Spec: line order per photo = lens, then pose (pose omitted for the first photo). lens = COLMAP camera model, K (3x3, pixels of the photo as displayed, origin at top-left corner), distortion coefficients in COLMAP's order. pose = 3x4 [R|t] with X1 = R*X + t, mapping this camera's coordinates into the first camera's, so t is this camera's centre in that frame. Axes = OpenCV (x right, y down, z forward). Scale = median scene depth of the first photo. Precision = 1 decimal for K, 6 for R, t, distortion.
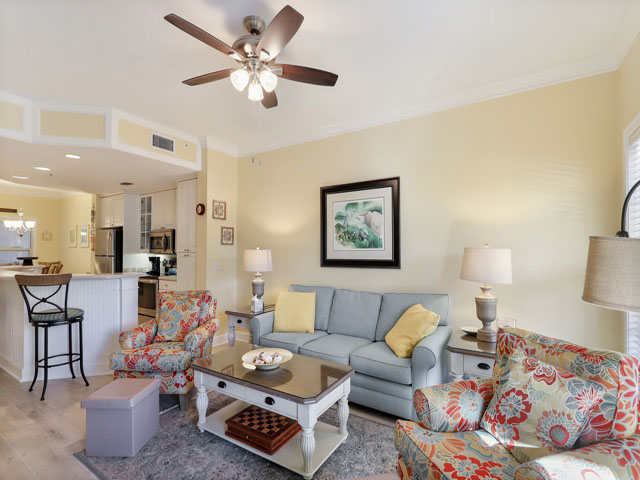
lens RADIAL K [[308.4, 0, 319.1], [0, 308.4, 258.4], [0, 0, 1]] dist [-0.001355, -0.000255]
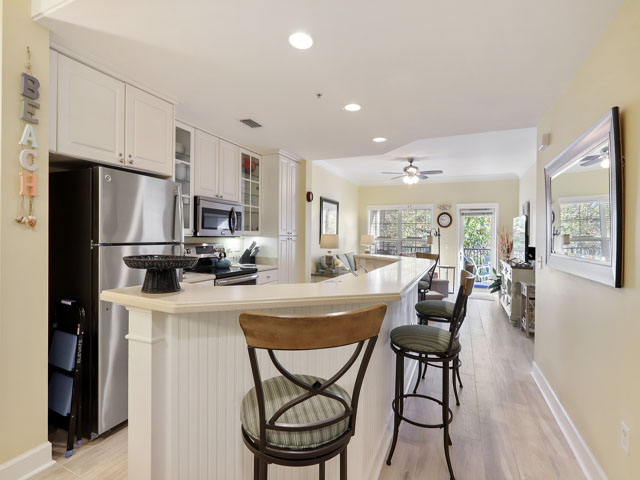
lens RADIAL K [[315.8, 0, 320.0], [0, 315.8, 240.0], [0, 0, 1]] dist [-0.001130, -0.000175]
pose [[-0.151619, -0.019807, 0.988240, -1.192835], [0.000486, 0.999798, 0.020113, -0.022697], [-0.988439, 0.003530, -0.151579, 0.903571]]
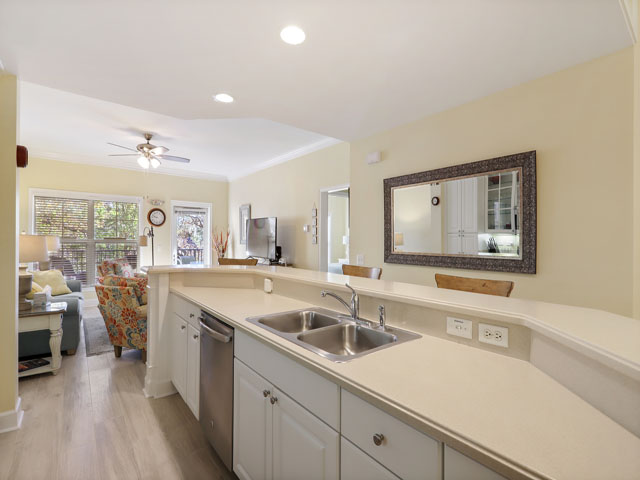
lens RADIAL K [[308.2, 0, 327.0], [0, 308.2, 238.8], [0, 0, 1]] dist [-0.000408, -0.000220]
pose [[-0.952524, -0.007889, 0.304361, -0.822868], [-0.002538, 0.999835, 0.017972, -0.025386], [-0.304452, 0.016347, -0.952387, 1.068706]]
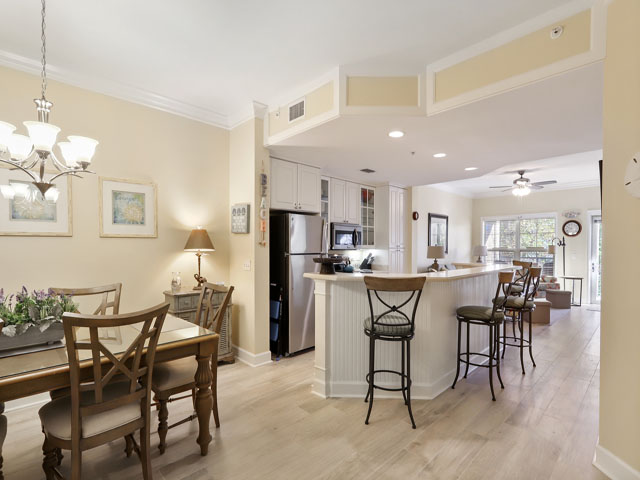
lens RADIAL K [[315.2, 0, 309.9], [0, 315.2, 265.7], [0, 0, 1]] dist [-0.004119, -0.000541]
pose [[0.243383, -0.058635, 0.968156, -1.463777], [0.020510, 0.998259, 0.055303, -0.022285], [-0.969713, 0.006397, 0.244162, 0.885642]]
